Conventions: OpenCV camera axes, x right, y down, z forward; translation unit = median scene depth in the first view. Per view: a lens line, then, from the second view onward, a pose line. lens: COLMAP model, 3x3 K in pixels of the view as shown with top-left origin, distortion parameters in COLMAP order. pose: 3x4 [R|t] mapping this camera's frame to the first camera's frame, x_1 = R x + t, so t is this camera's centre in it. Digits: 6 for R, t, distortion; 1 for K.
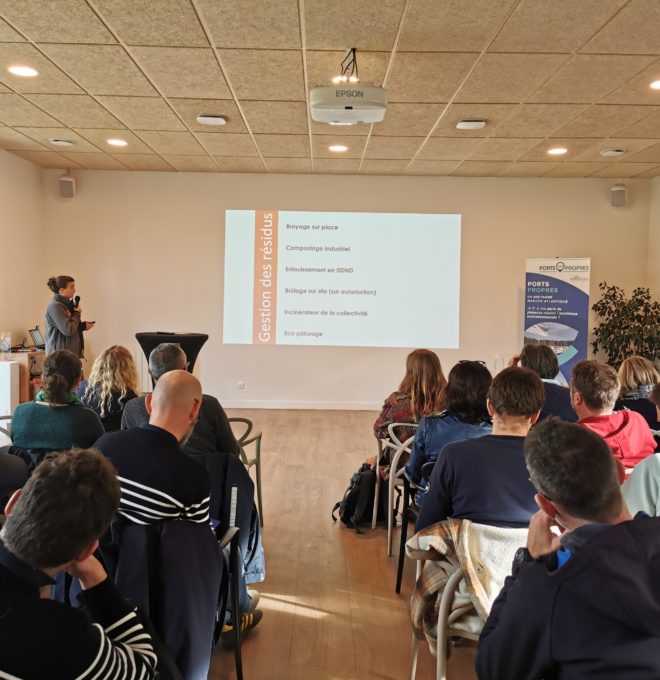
lens RADIAL K [[696.5, 0, 327.9], [0, 696.5, 340.8], [0, 0, 1]] dist [0.041045, 0.000000]
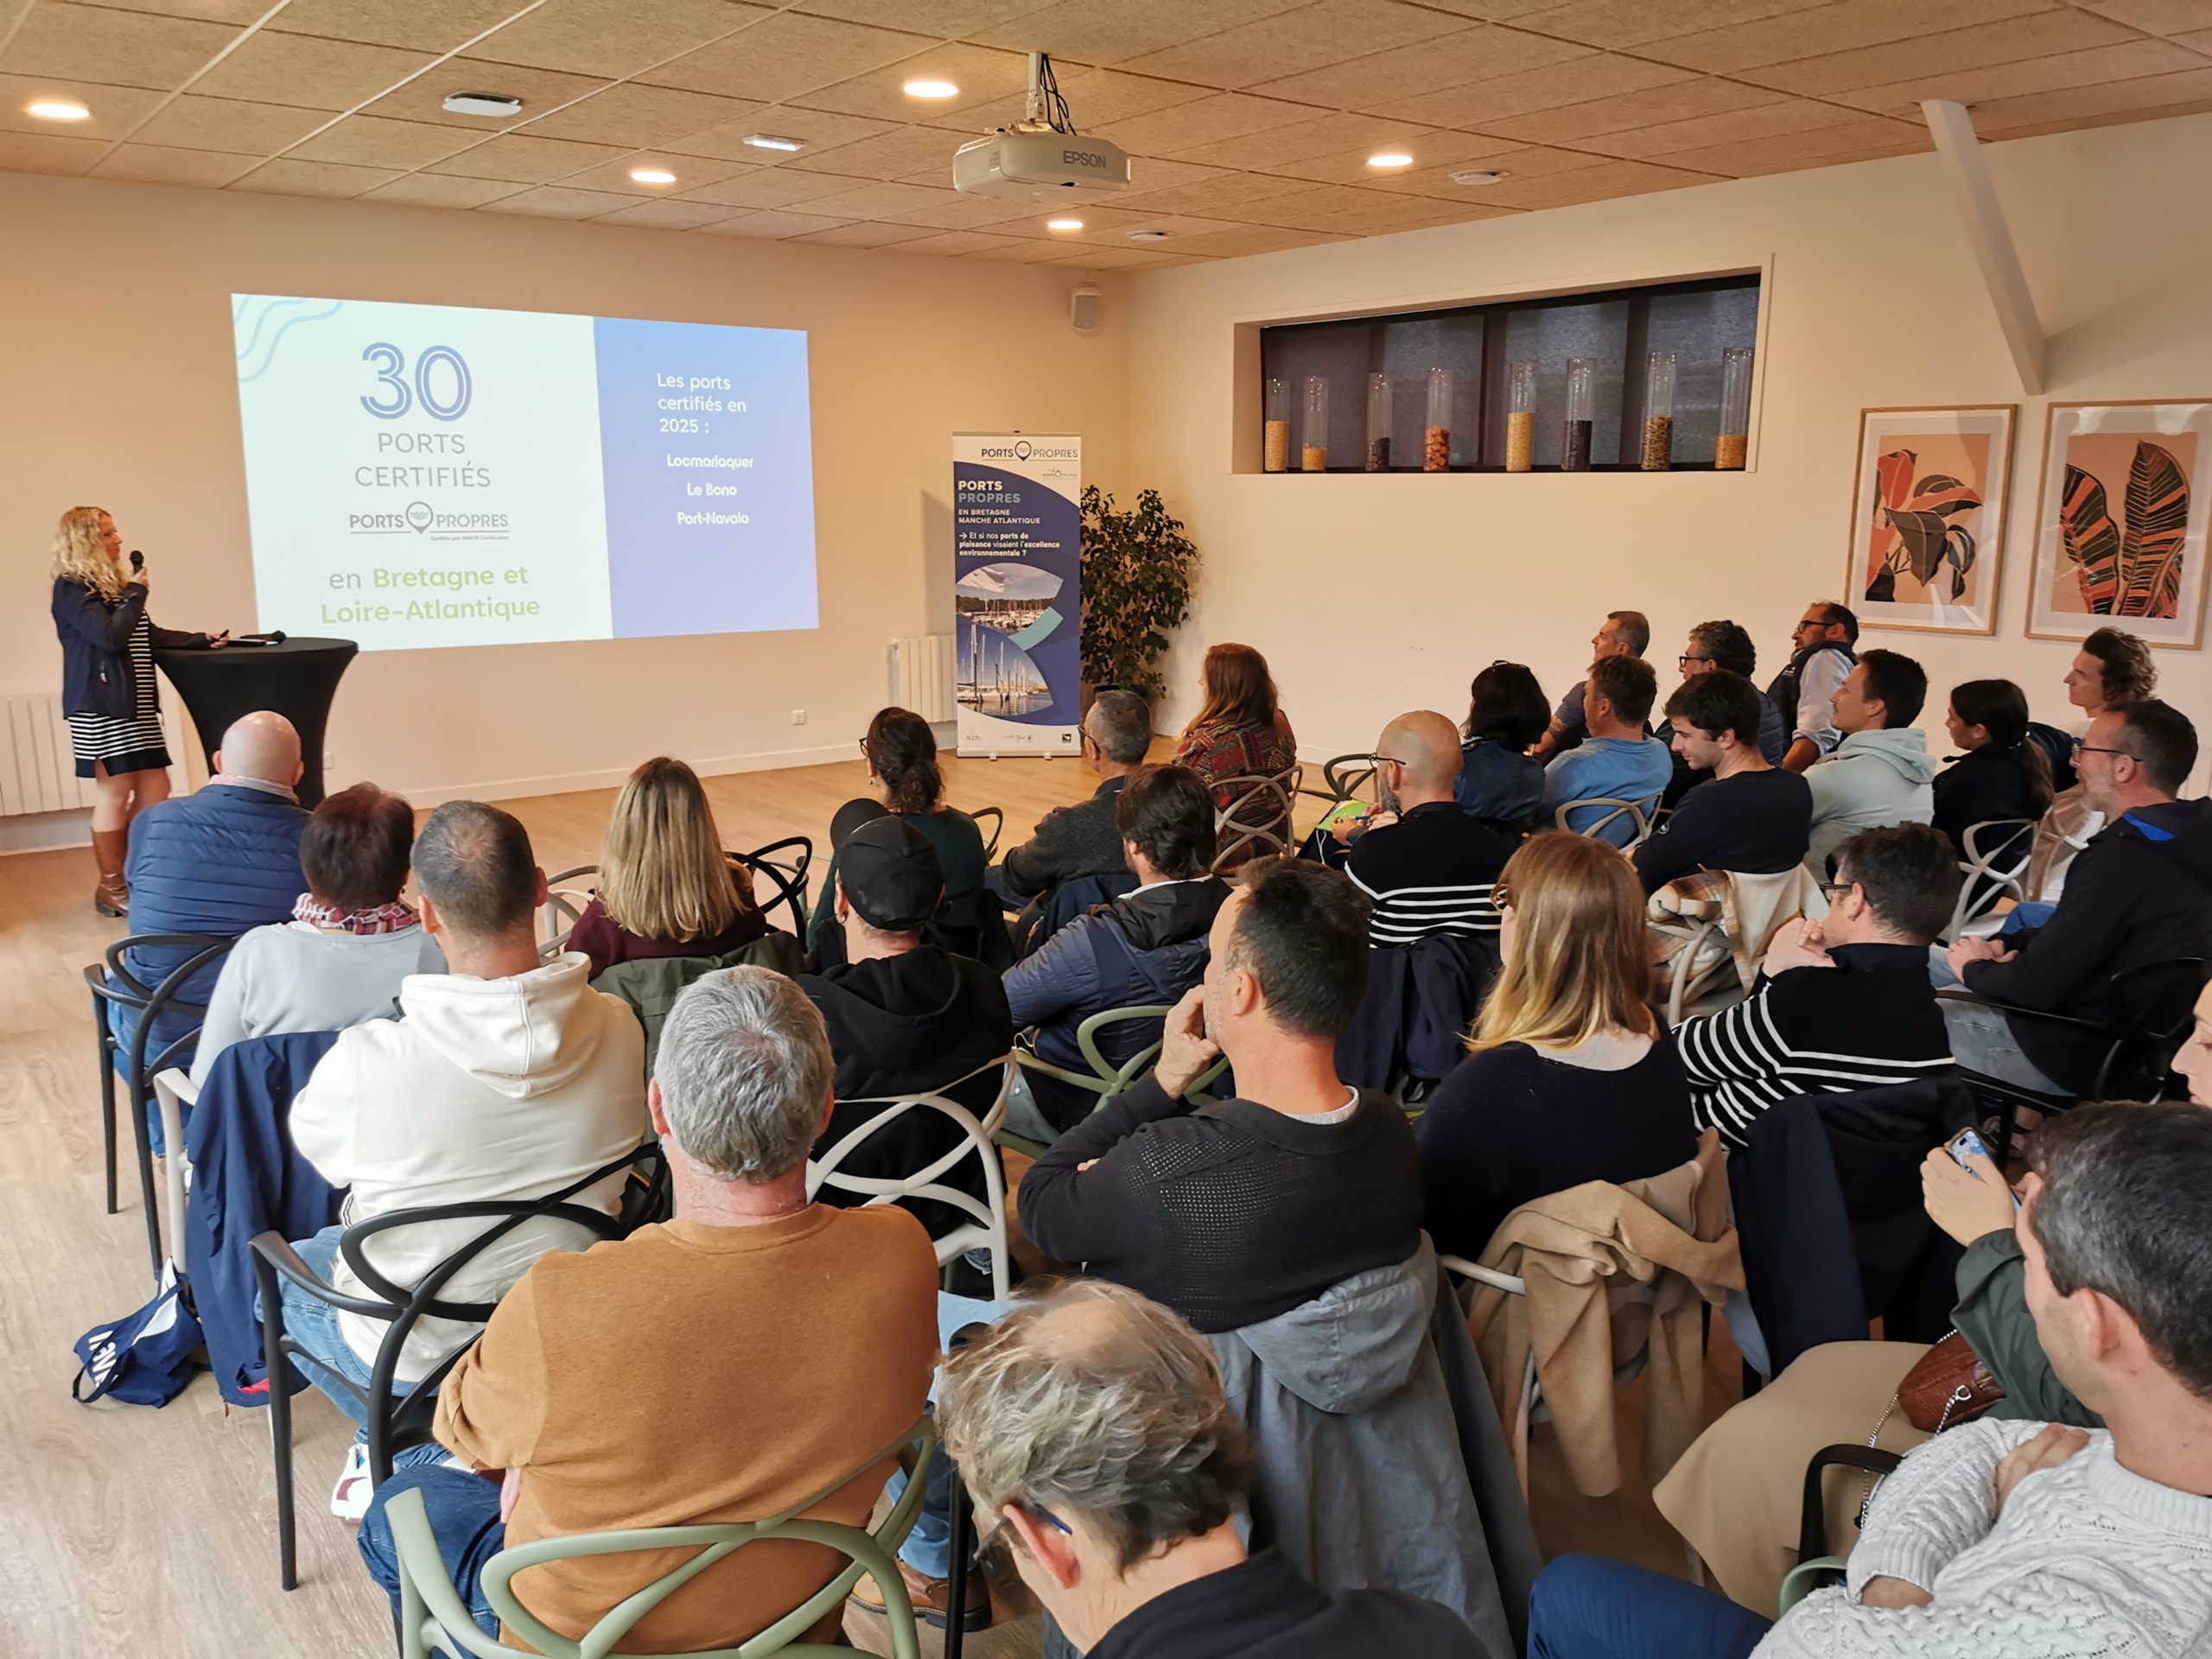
lens RADIAL K [[1704.4, 0, 1102.6], [0, 1704.4, 819.2], [0, 0, 1]] dist [0.065600, -0.087172]
pose [[0.791807, -0.137662, 0.595056, -0.404345], [0.052255, 0.985965, 0.158563, -0.038217], [-0.608532, -0.094457, 0.787887, -0.026083]]
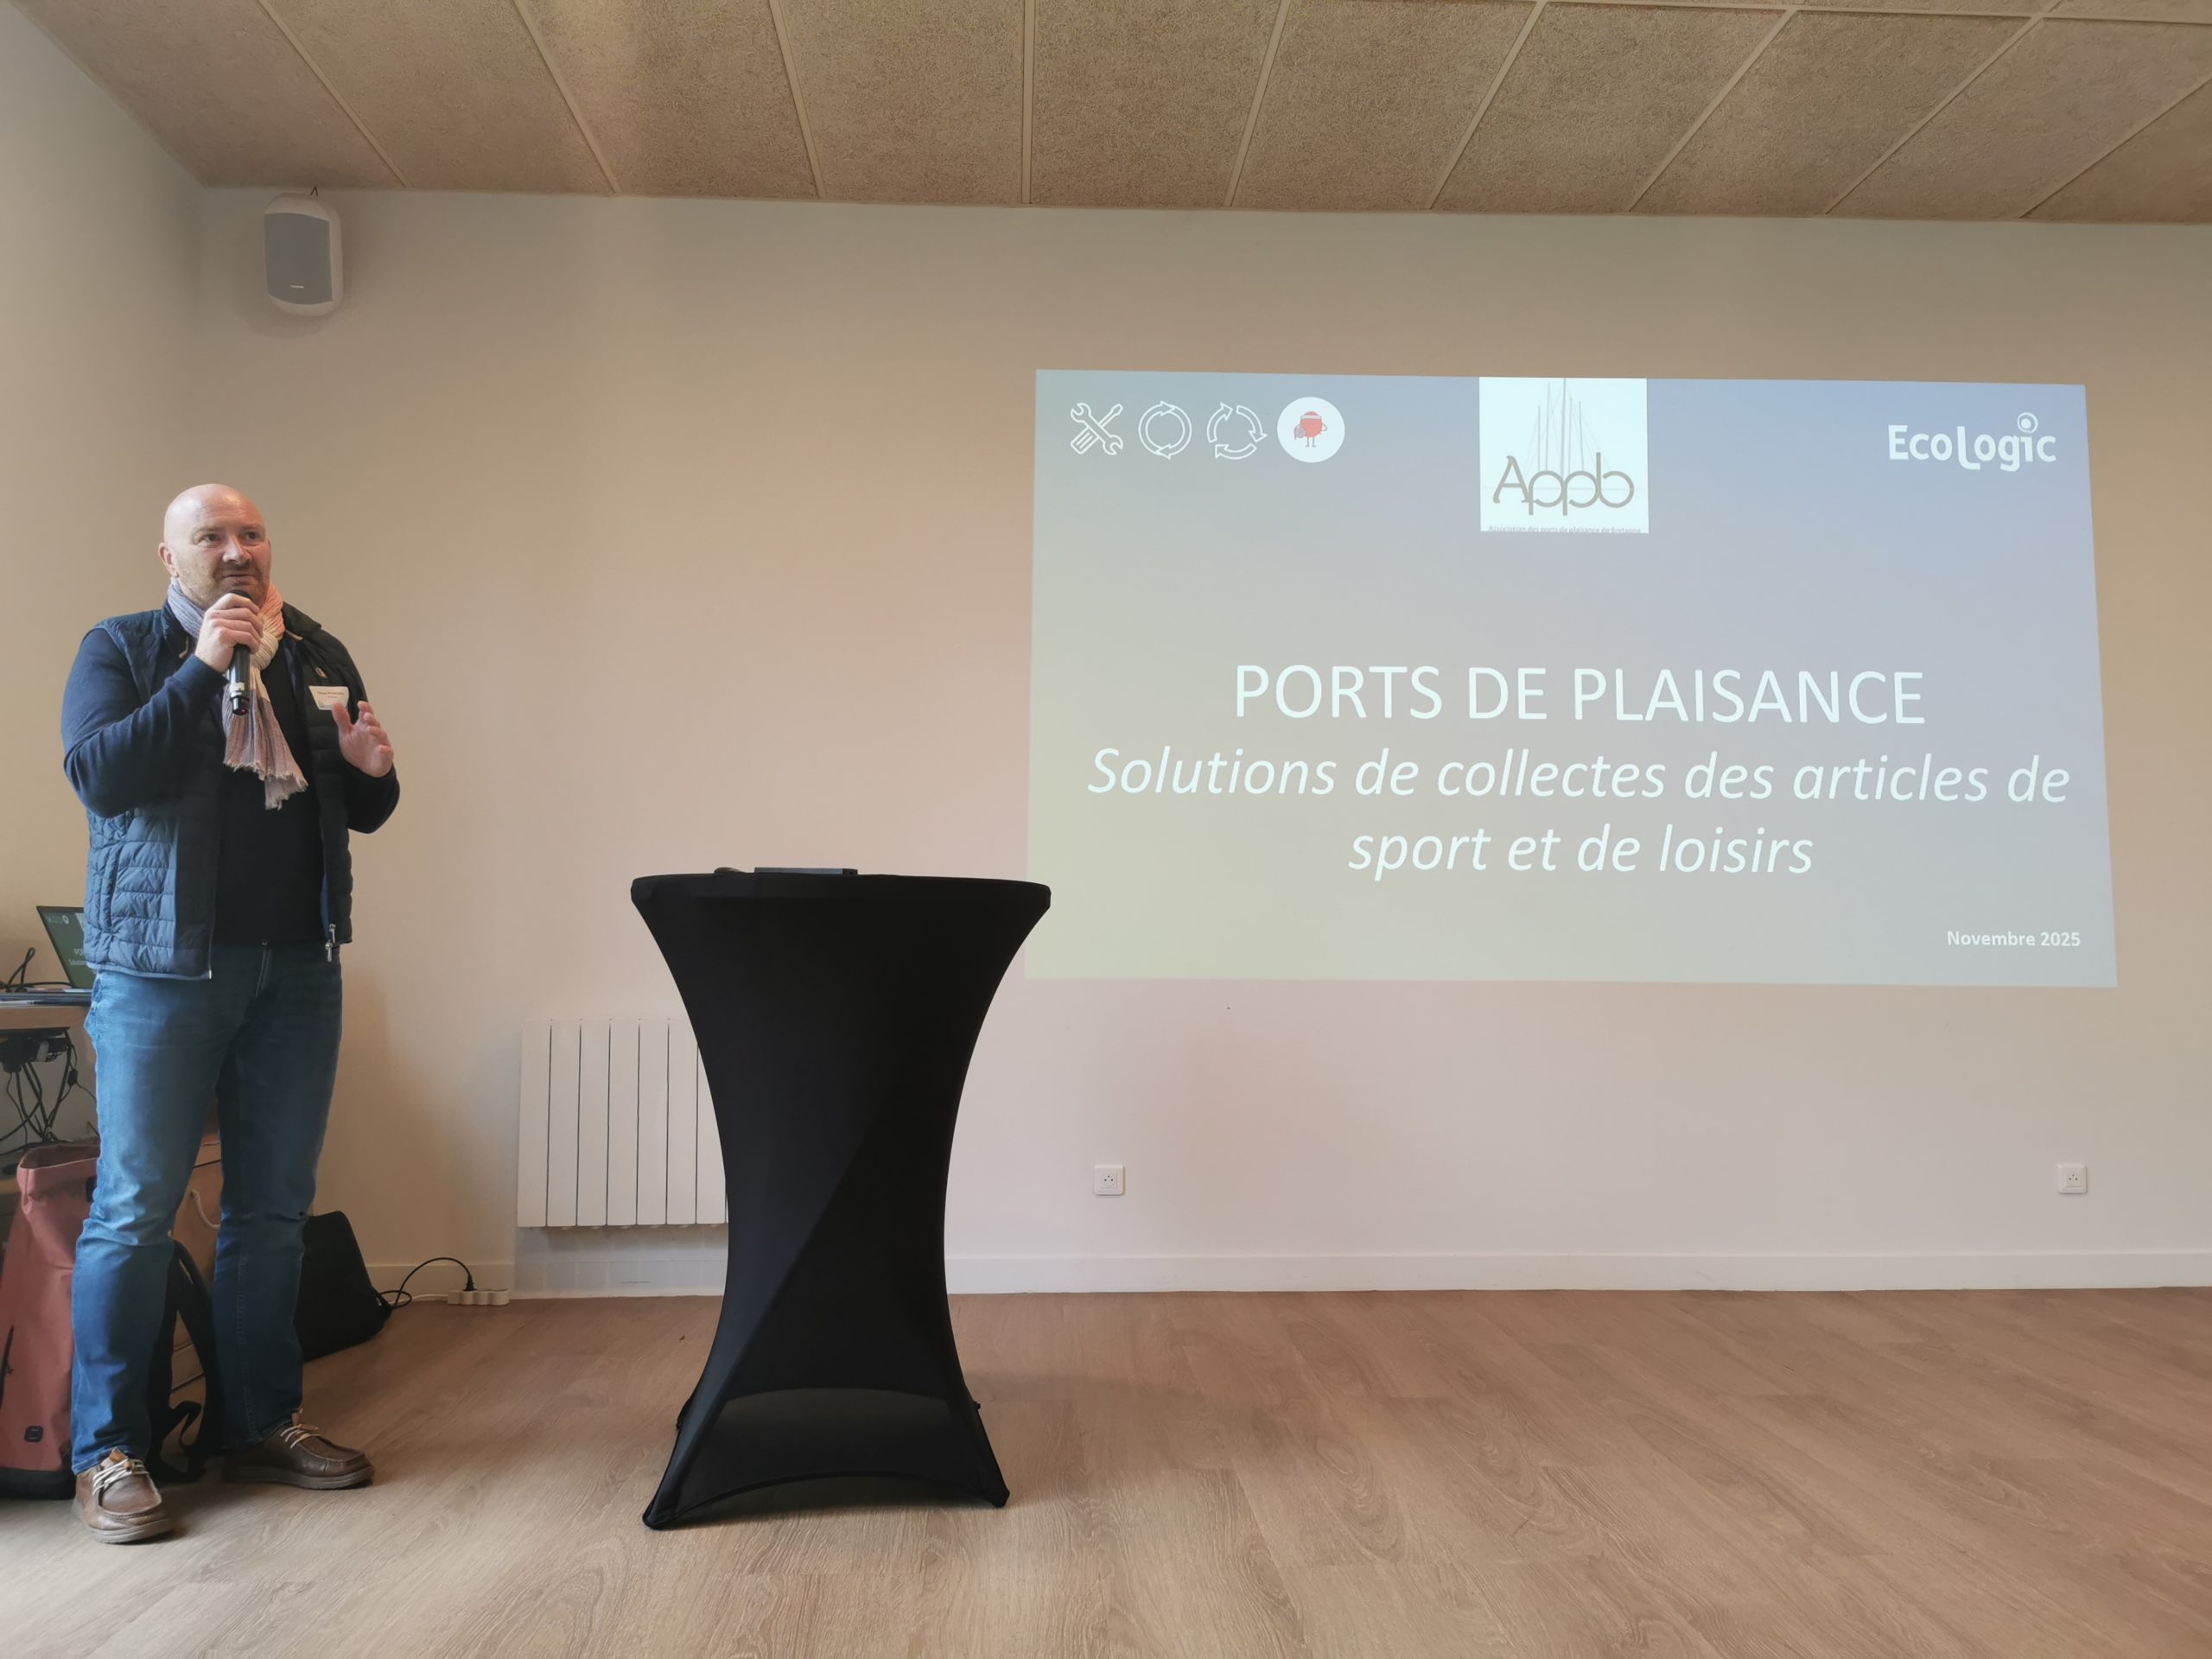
lens RADIAL K [[1704.4, 0, 1102.4], [0, 1704.4, 820.7], [0, 0, 1]] dist [0.065600, -0.087172]
pose [[0.998893, -0.015091, 0.044559, -0.169420], [0.021031, 0.990484, -0.136014, 0.029856], [-0.042082, 0.136800, 0.989704, 0.539500]]
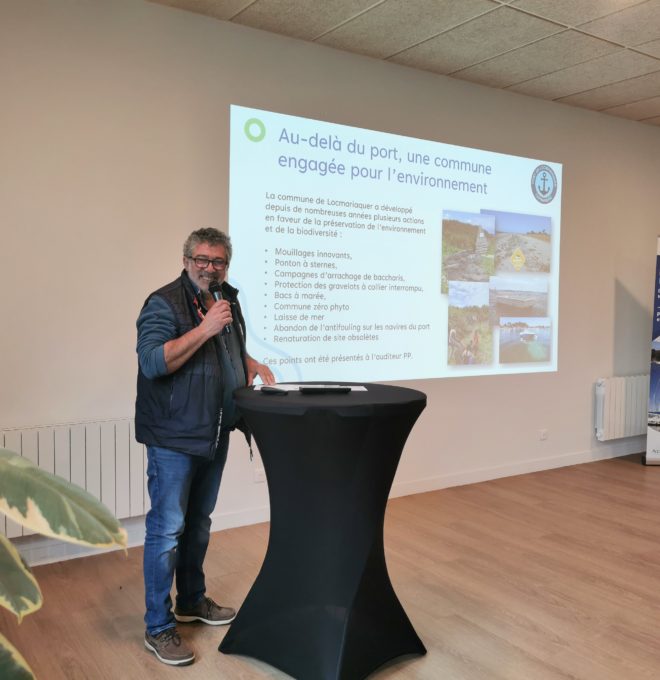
lens RADIAL K [[696.5, 0, 328.6], [0, 696.5, 336.8], [0, 0, 1]] dist [0.041045, 0.000000]
pose [[0.834841, -0.037044, 0.549244, -0.393852], [0.039156, 0.999202, 0.007875, -0.038619], [-0.549097, 0.014932, 0.835625, 0.645381]]
